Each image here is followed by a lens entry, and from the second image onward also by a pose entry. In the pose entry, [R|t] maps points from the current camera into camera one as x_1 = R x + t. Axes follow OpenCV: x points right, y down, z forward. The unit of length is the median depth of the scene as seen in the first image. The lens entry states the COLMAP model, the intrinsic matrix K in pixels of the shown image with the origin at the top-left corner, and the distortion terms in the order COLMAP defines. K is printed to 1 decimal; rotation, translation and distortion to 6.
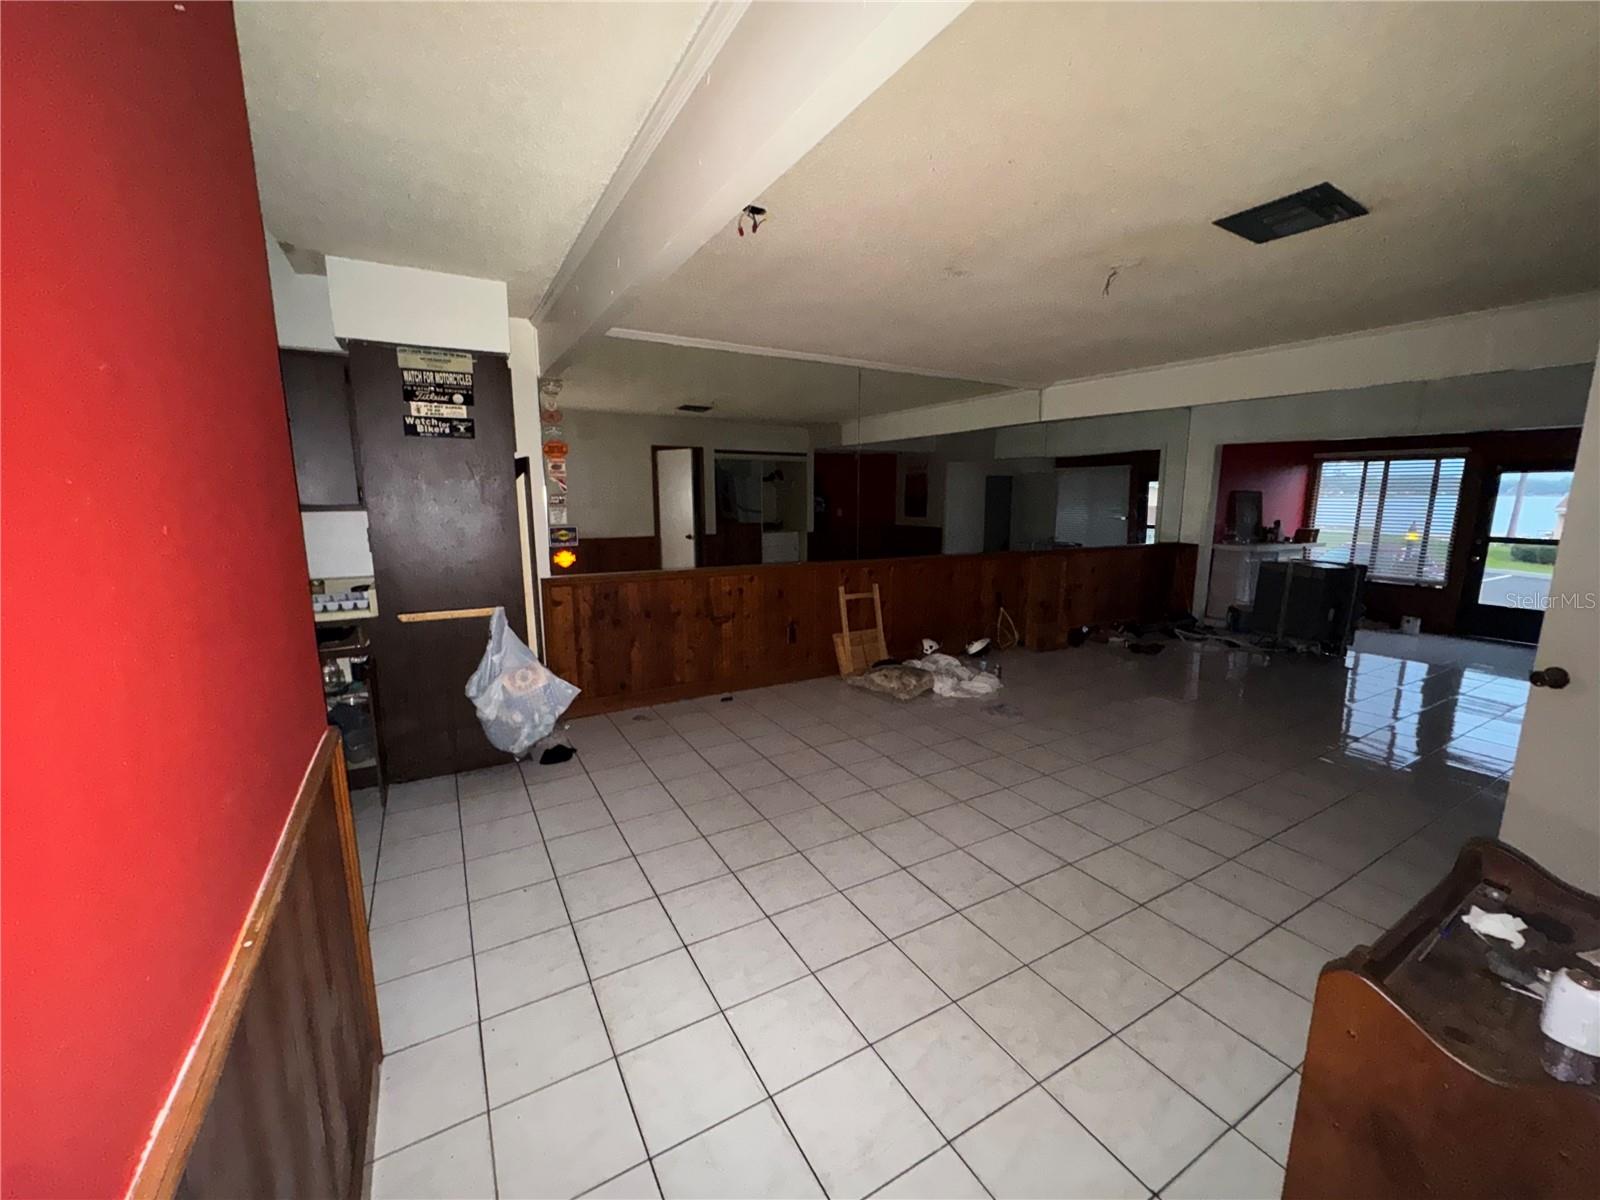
lens RADIAL K [[635.9, 0, 796.3], [0, 635.9, 605.2], [0, 0, 1]] dist [-0.001047, 0.000149]
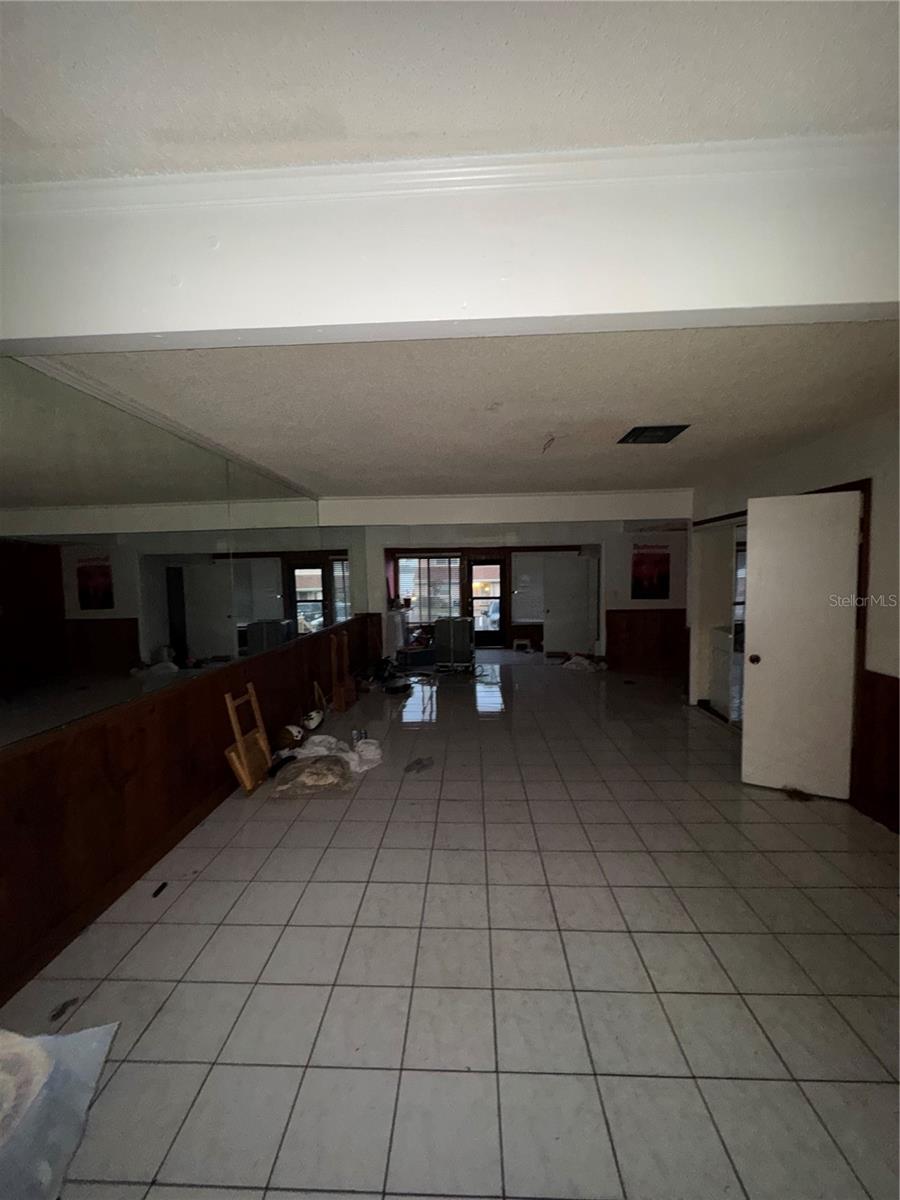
lens RADIAL K [[476.9, 0, 445.9], [0, 476.9, 598.4], [0, 0, 1]] dist [-0.001047, 0.000149]
pose [[0.540666, -0.059602, 0.839123, -0.230137], [0.167880, 0.985067, -0.038201, -0.060857], [-0.824316, 0.161526, 0.542598, 0.257925]]
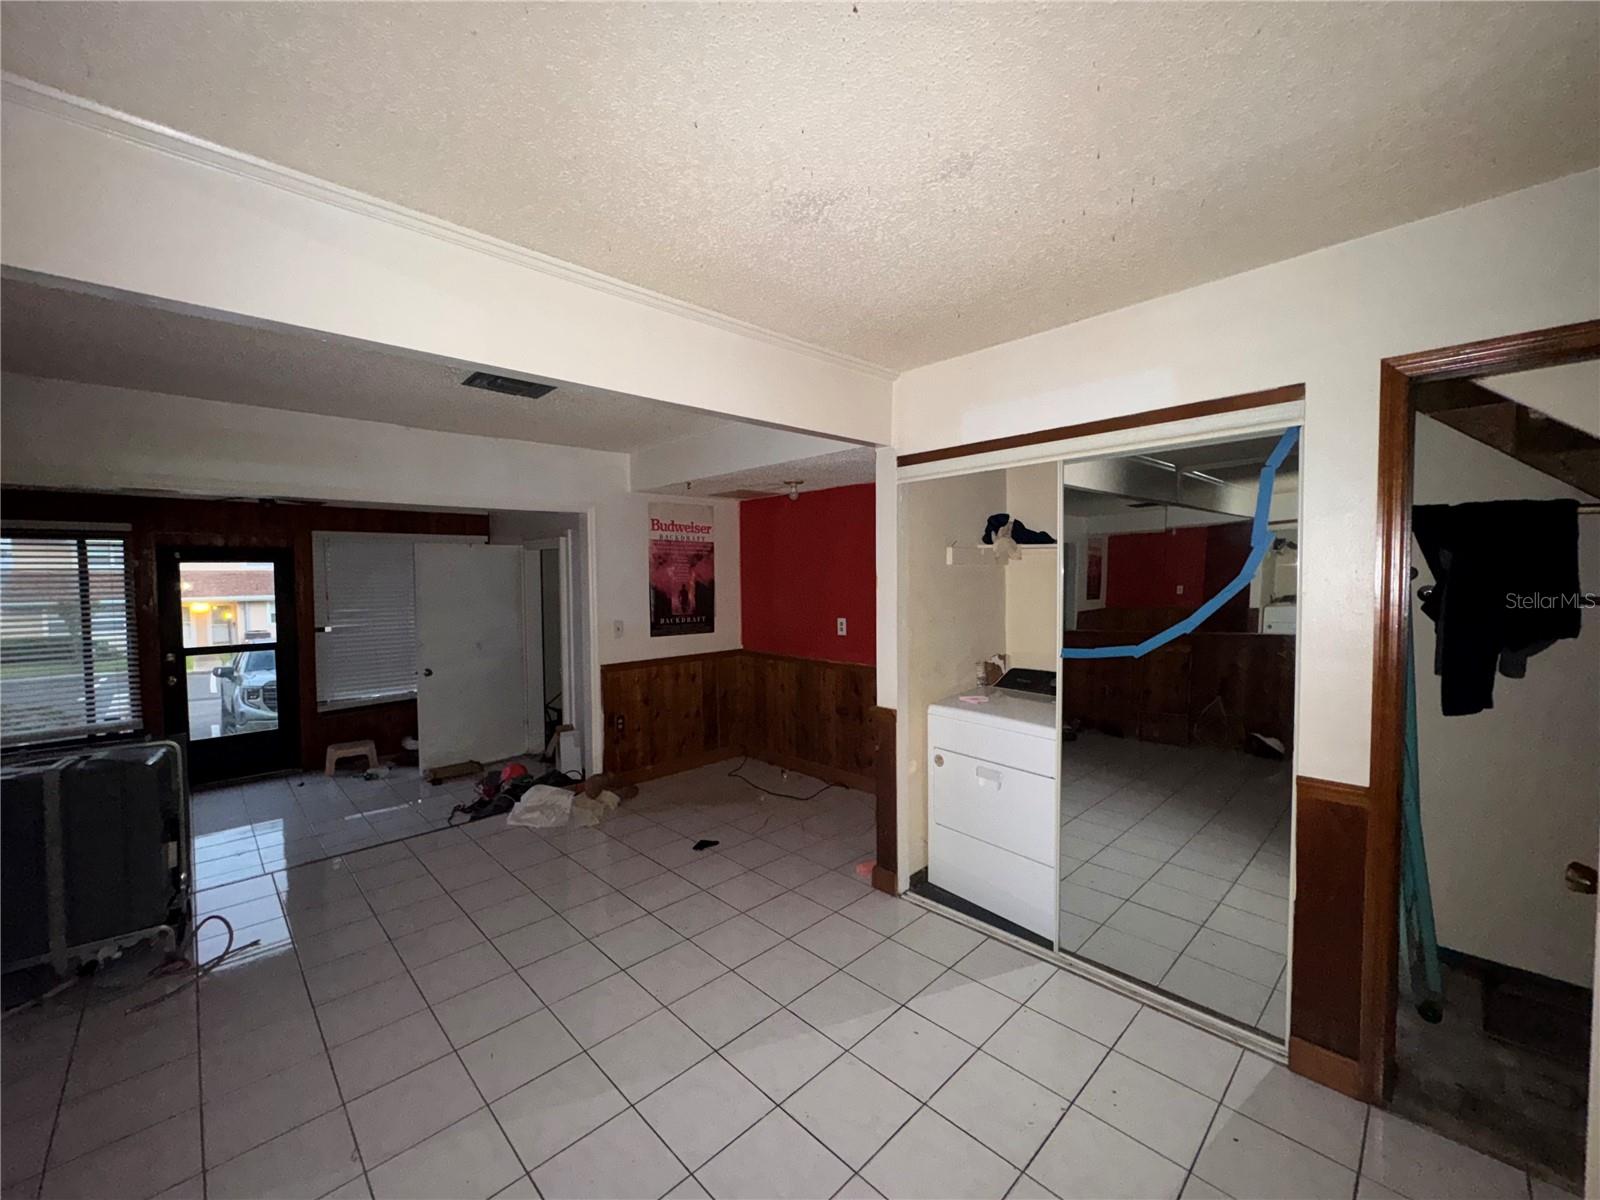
lens RADIAL K [[635.9, 0, 795.6], [0, 635.9, 597.1], [0, 0, 1]] dist [-0.001047, 0.000149]
pose [[-0.245030, -0.039809, 0.968698, 0.222371], [0.183543, 0.979184, 0.086666, -0.101664], [-0.951983, 0.199034, -0.232623, 0.502558]]
